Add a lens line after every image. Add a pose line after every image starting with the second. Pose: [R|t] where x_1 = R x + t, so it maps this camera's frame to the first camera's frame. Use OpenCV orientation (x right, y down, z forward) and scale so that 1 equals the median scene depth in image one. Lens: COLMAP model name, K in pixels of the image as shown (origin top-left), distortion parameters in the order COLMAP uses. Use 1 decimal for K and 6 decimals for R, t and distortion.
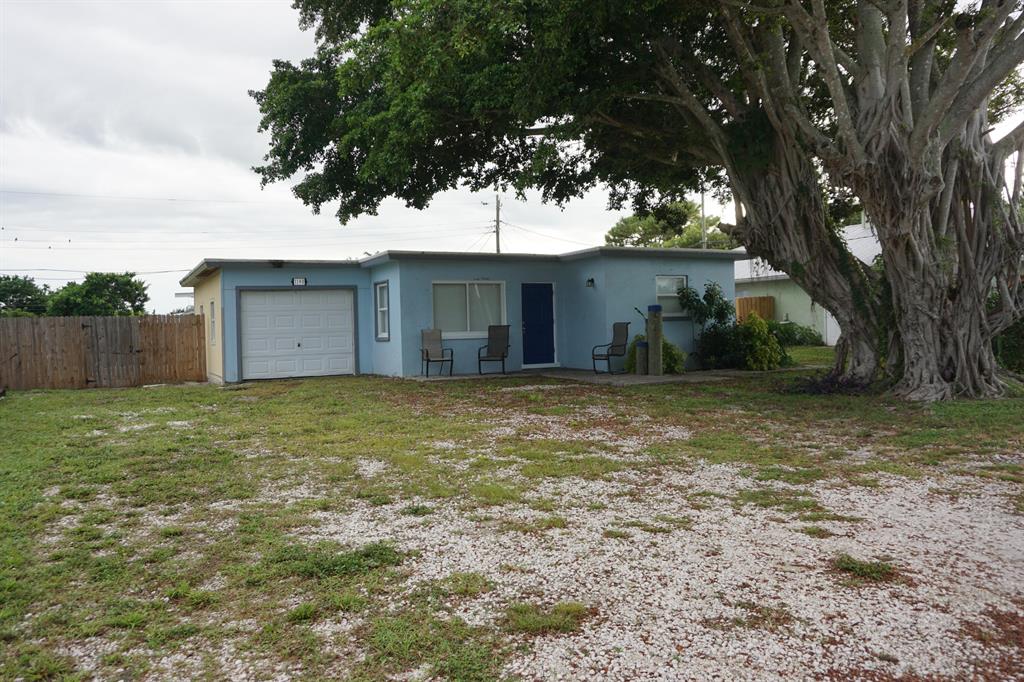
lens RADIAL K [[789.7, 0, 511.9], [0, 789.7, 360.4], [0, 0, 1]] dist [-0.080191, -0.003205]
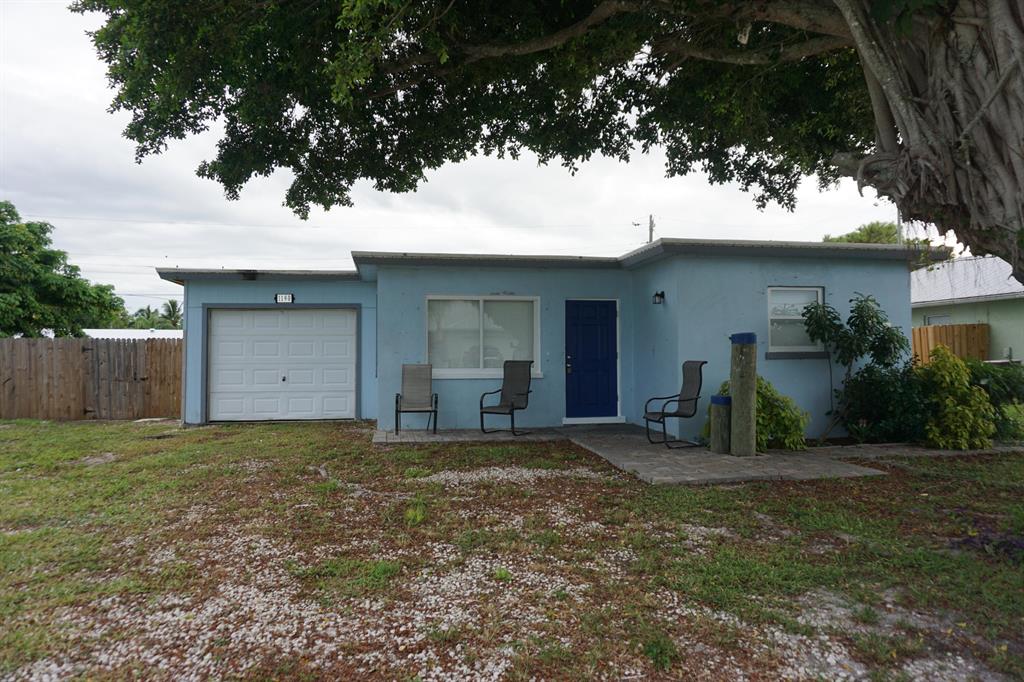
lens RADIAL K [[685.1, 0, 515.8], [0, 685.1, 345.2], [0, 0, 1]] dist [-0.055194, 0.035367]
pose [[0.955794, 0.016116, -0.293596, 0.152786], [-0.031279, 0.998404, -0.047023, -0.029473], [0.292369, 0.054128, 0.954772, 0.428476]]
